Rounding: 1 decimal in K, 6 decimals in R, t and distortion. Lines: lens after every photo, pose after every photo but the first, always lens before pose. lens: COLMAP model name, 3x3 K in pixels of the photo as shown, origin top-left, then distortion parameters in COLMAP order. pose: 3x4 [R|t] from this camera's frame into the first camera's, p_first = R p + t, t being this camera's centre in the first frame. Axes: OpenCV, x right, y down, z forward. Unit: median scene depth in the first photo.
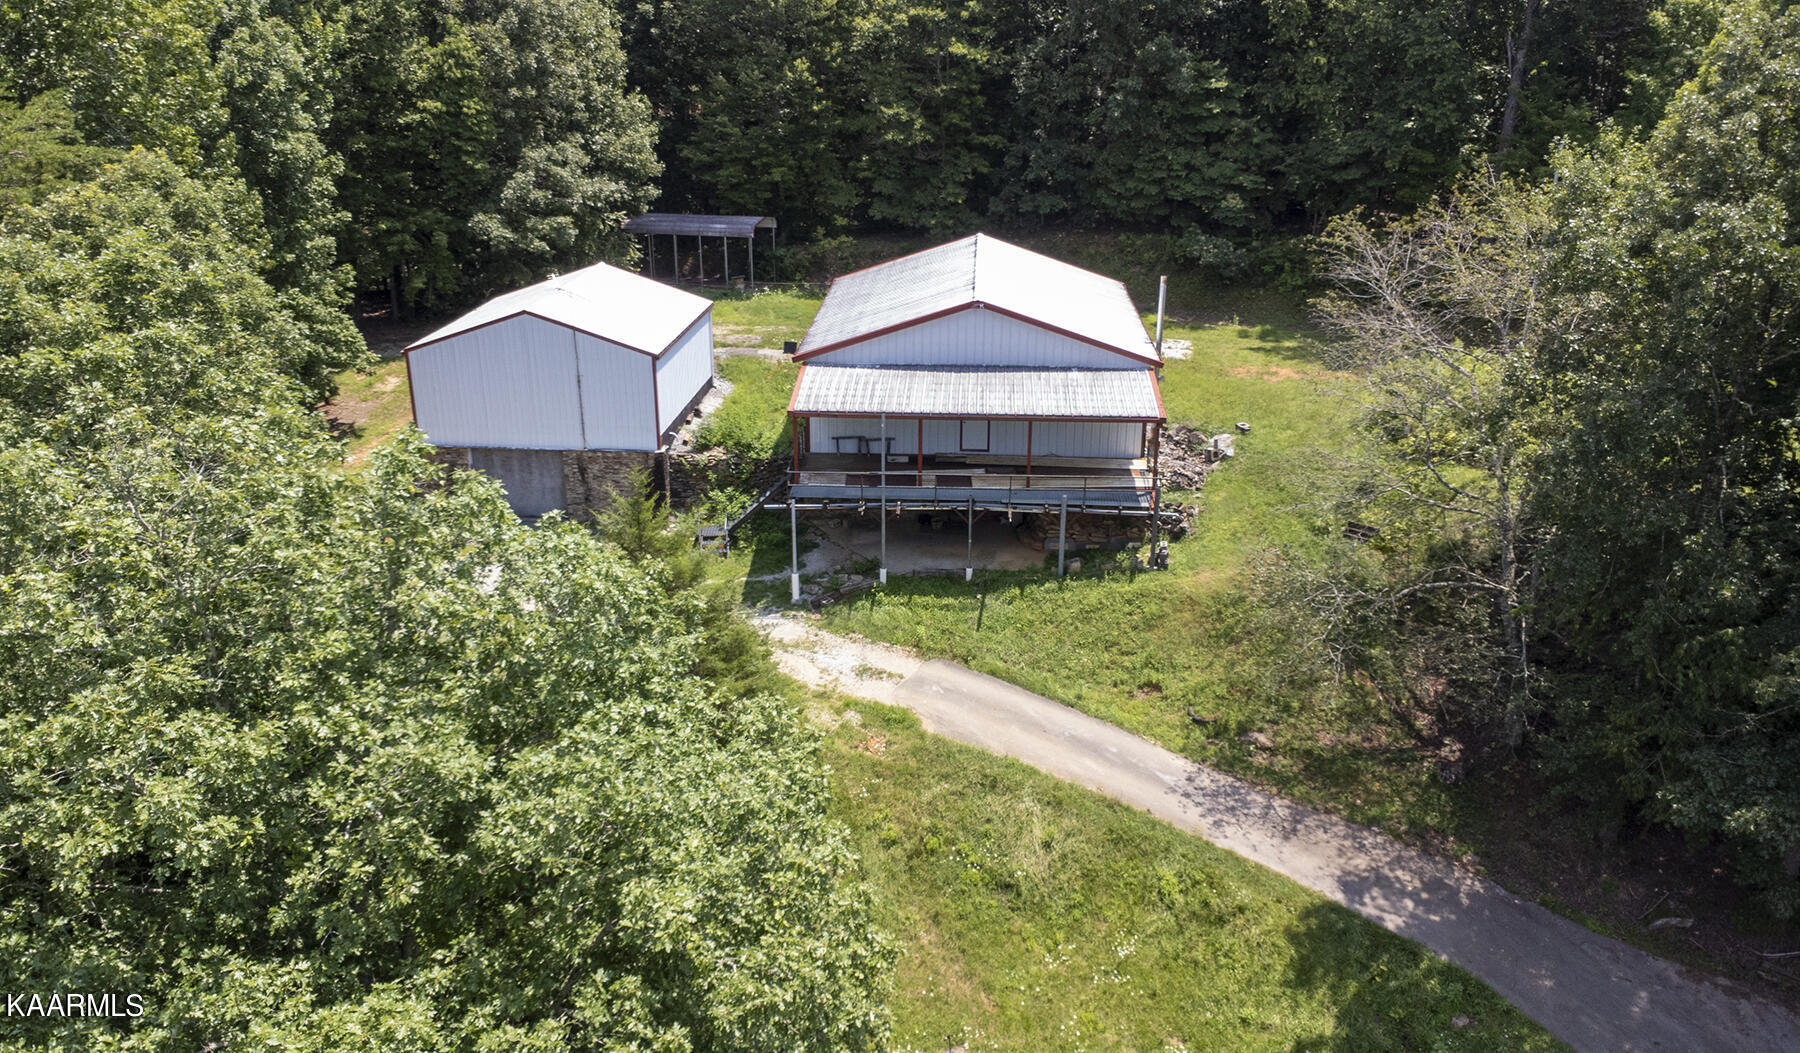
lens RADIAL K [[1379.1, 0, 904.0], [0, 1379.1, 564.0], [0, 0, 1]] dist [0.003586, 0.003950]
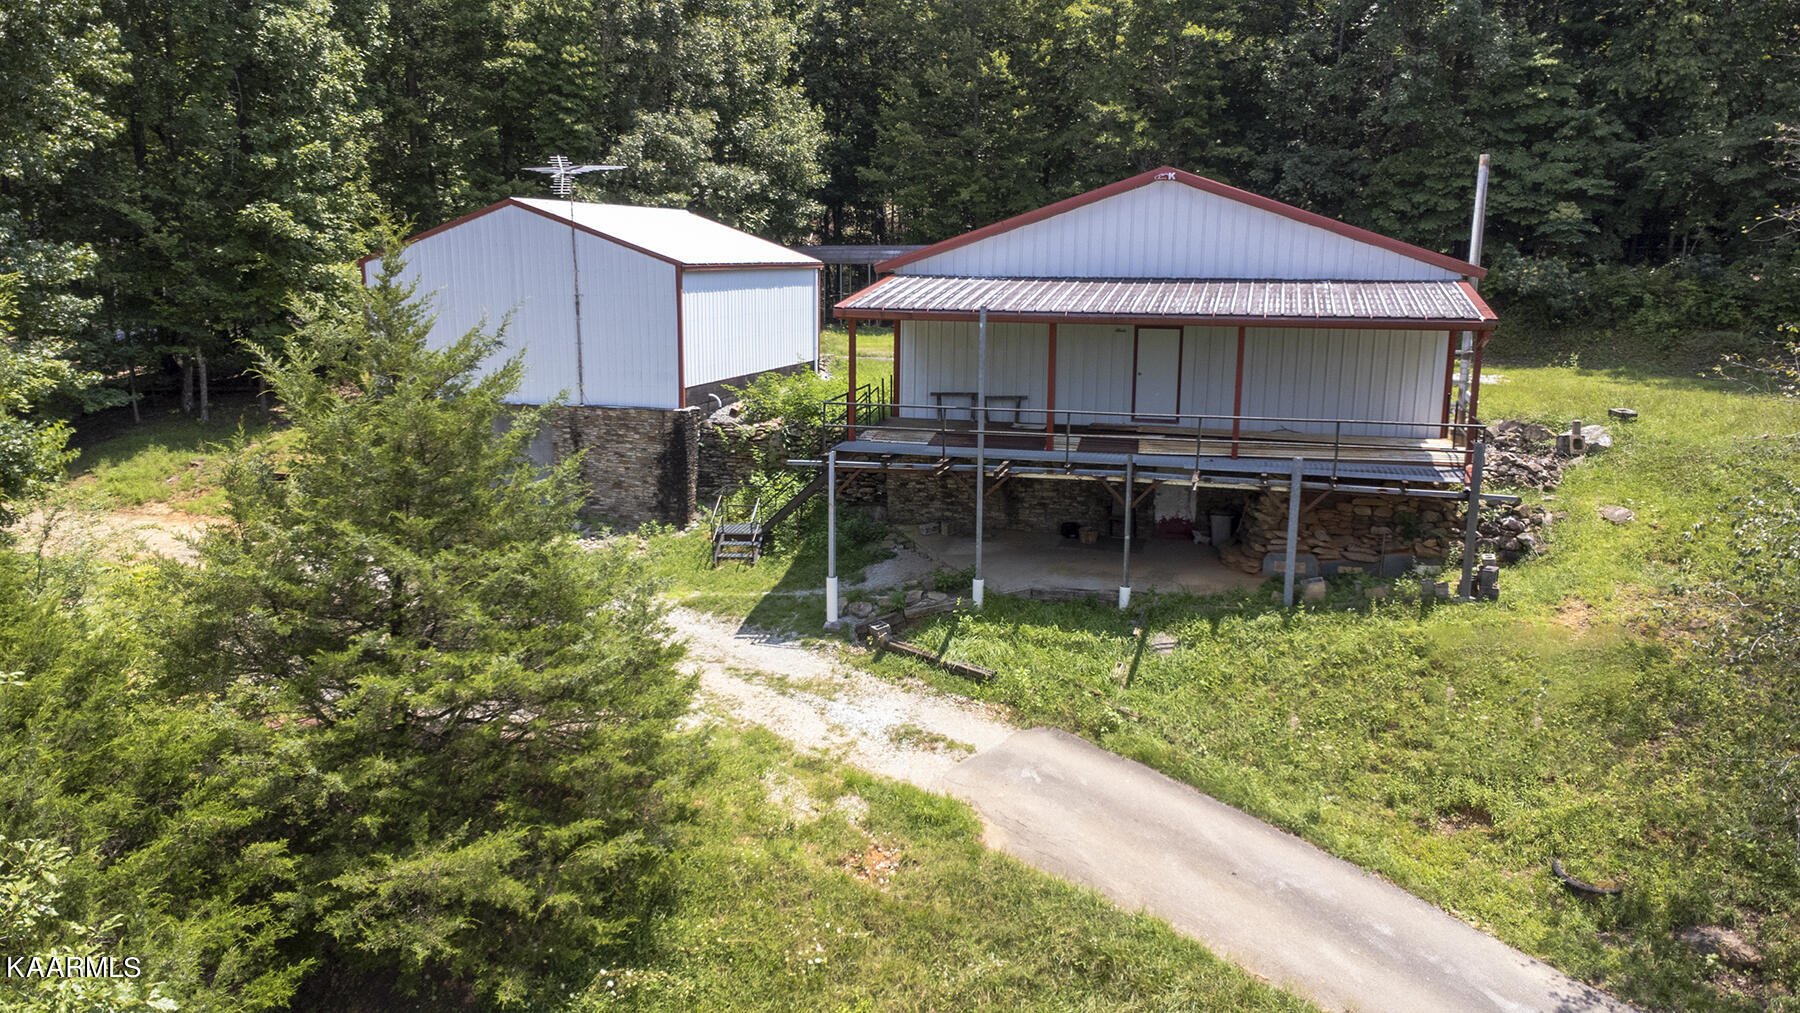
lens RADIAL K [[1304.0, 0, 900.0], [0, 1304.0, 506.5], [0, 0, 1]] dist [0.024209, -0.032506]
pose [[0.976900, 0.045226, -0.208854, 0.067640], [-0.084154, 0.979791, -0.181458, 0.076906], [0.196427, 0.194842, 0.960965, 0.447413]]
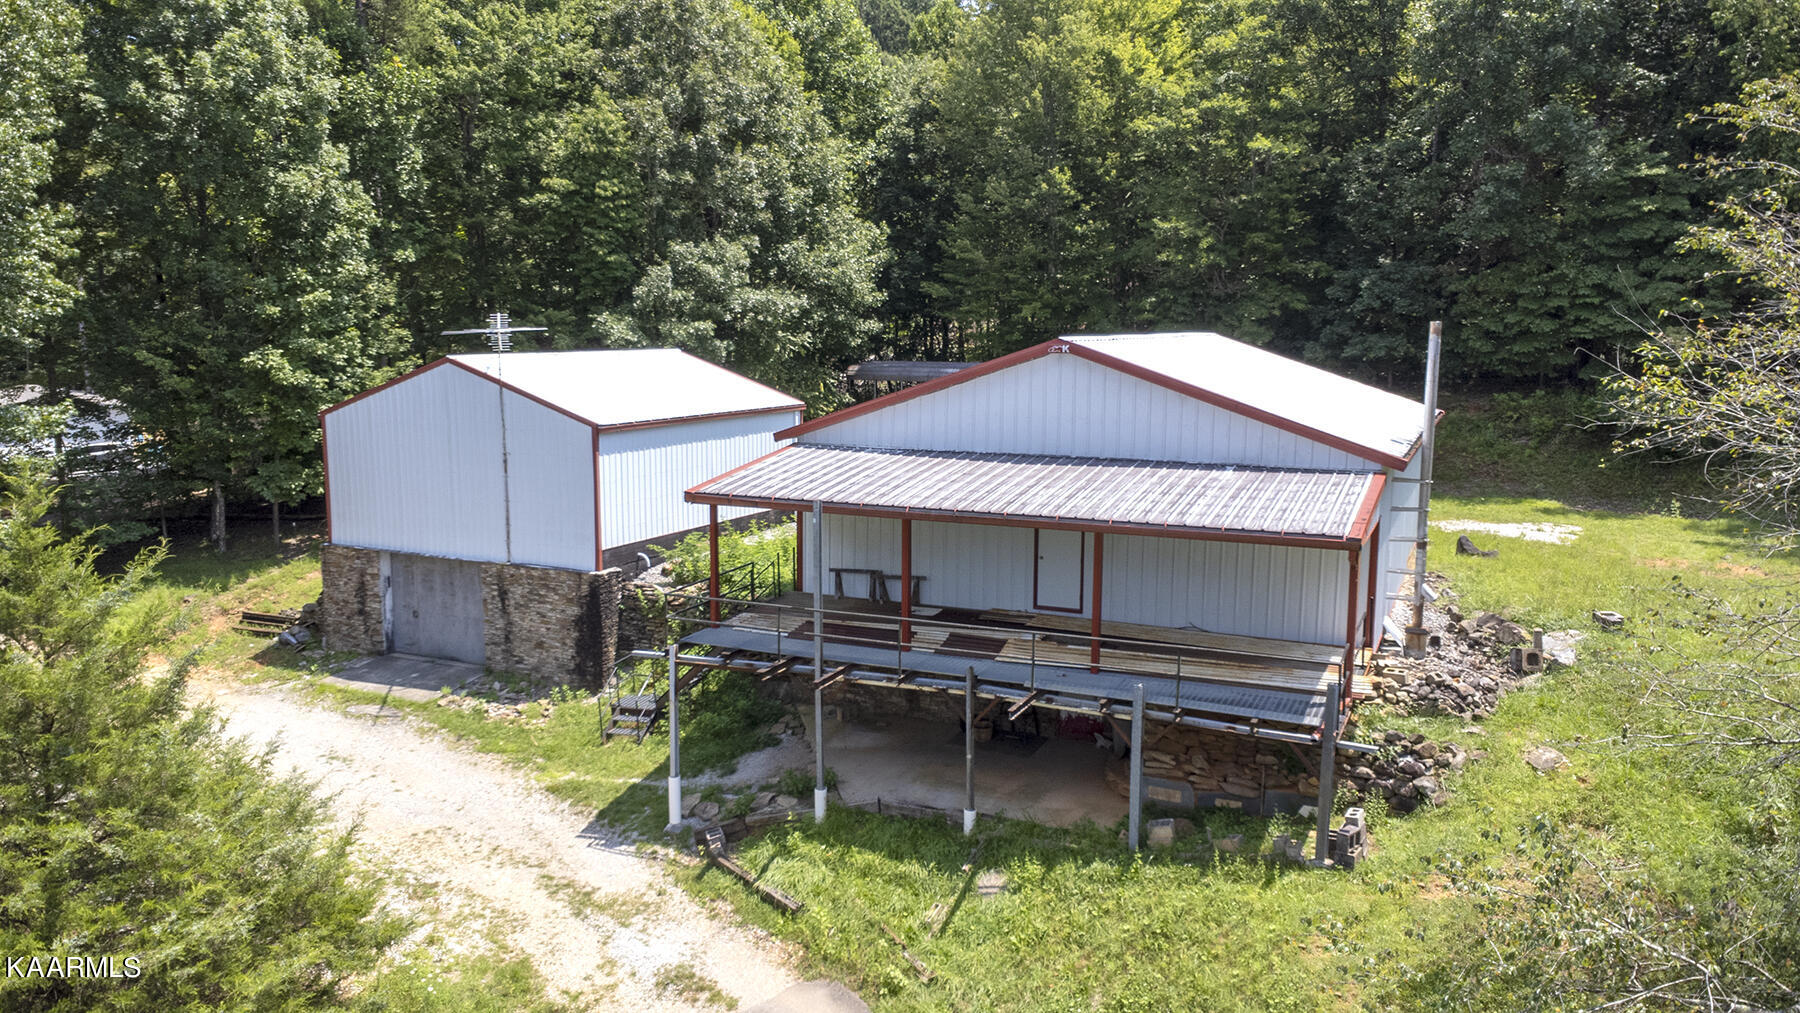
lens RADIAL K [[1307.7, 0, 894.8], [0, 1307.7, 507.1], [0, 0, 1]] dist [0.011855, -0.005426]
pose [[0.928932, 0.053107, -0.366421, 0.196281], [-0.139642, 0.966826, -0.213885, 0.001886], [0.342907, 0.249852, 0.905532, 0.510434]]
